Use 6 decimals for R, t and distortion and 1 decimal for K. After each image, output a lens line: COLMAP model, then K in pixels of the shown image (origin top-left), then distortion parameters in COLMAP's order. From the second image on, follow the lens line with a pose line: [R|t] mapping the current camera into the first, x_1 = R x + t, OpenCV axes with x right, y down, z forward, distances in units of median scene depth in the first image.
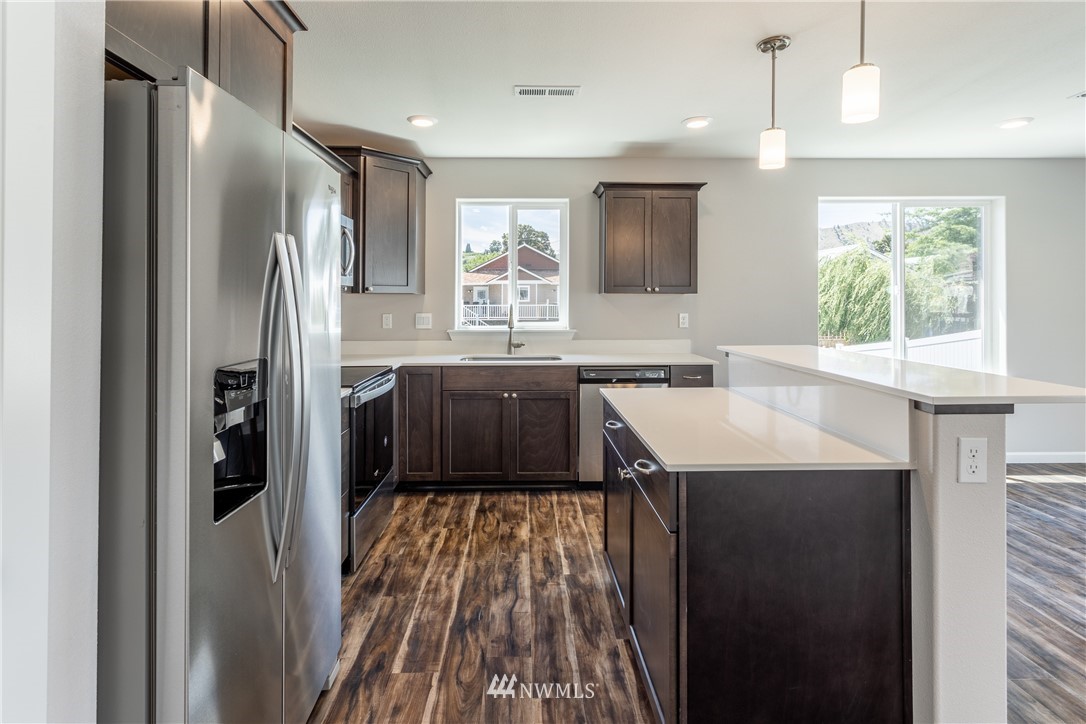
lens RADIAL K [[540.9, 0, 518.3], [0, 540.9, 342.6], [0, 0, 1]] dist [0.002812, 0.000483]
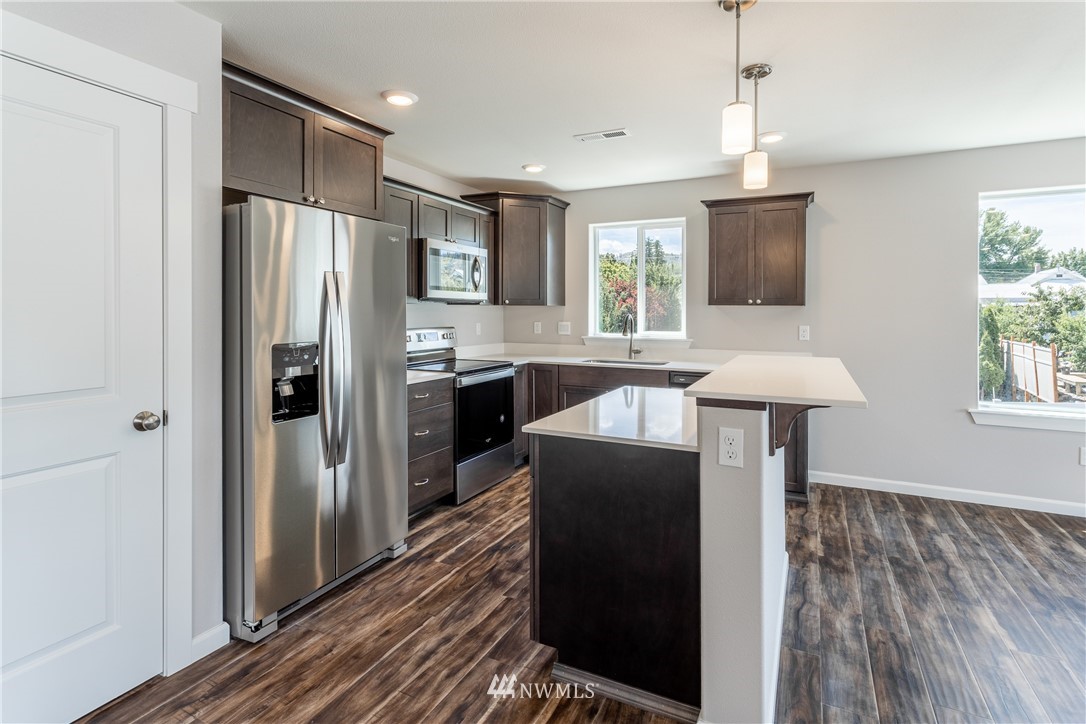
lens RADIAL K [[520.9, 0, 536.0], [0, 520.9, 374.3], [0, 0, 1]] dist [-0.012361, 0.000202]
pose [[0.888327, 0.060384, -0.455224, 0.476391], [-0.041414, 0.997812, 0.051543, 0.008333], [0.457340, -0.026934, 0.888884, -0.099486]]
